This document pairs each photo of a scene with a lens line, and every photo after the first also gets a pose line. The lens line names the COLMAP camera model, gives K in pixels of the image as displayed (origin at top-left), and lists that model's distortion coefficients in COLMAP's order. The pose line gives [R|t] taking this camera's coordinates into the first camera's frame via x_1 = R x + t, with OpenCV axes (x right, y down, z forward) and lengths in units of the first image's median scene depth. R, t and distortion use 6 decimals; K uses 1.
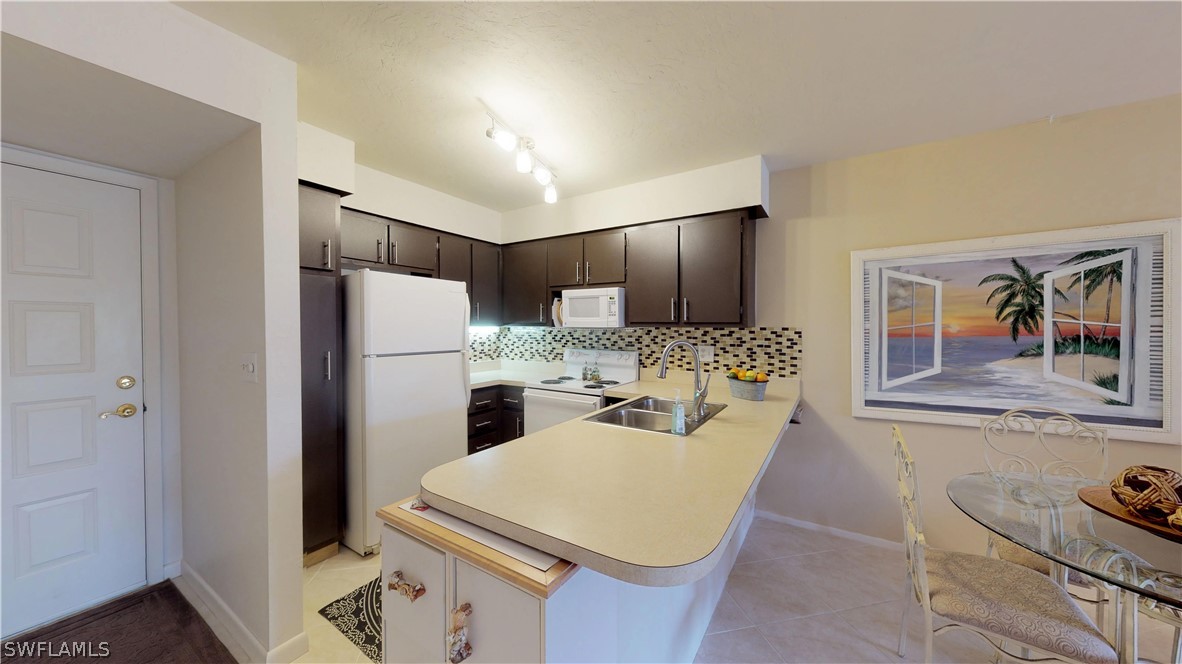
lens RADIAL K [[387.4, 0, 591.2], [0, 387.4, 333.6], [0, 0, 1]] dist [-0.000367, 0.000018]
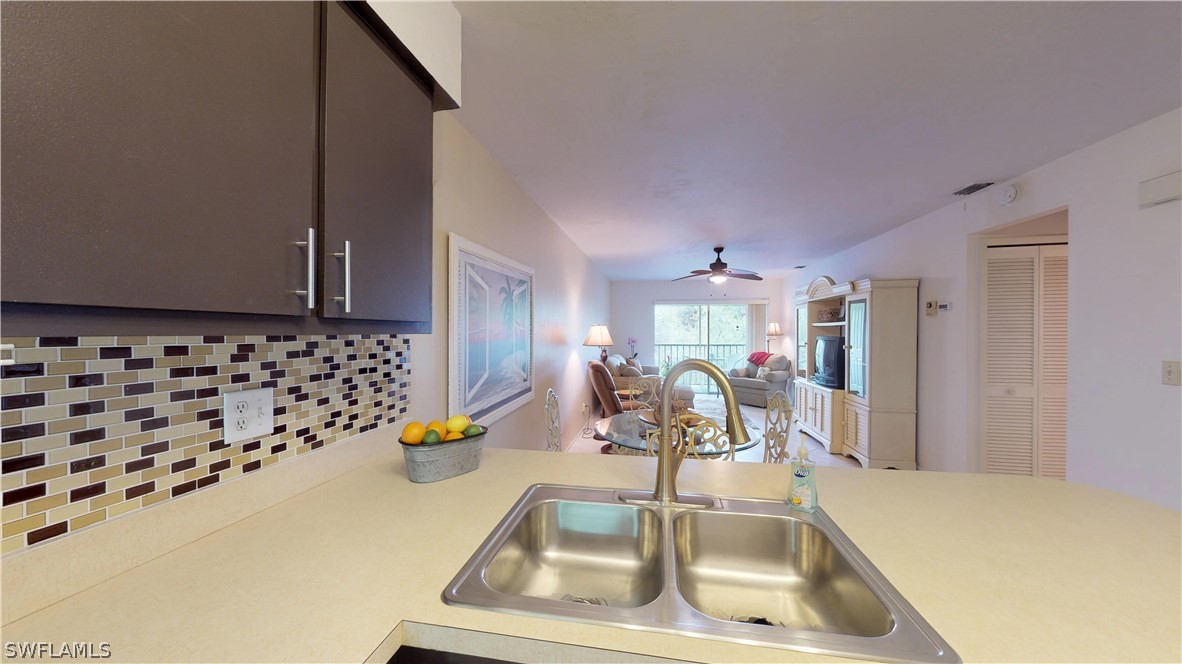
lens RADIAL K [[387.4, 0, 591.2], [0, 387.4, 333.6], [0, 0, 1]] dist [-0.000367, 0.000018]
pose [[-0.383742, -0.007850, 0.923407, -0.149454], [0.015286, 0.999773, 0.014852, -0.022033], [-0.923314, 0.019815, -0.383535, 1.124826]]
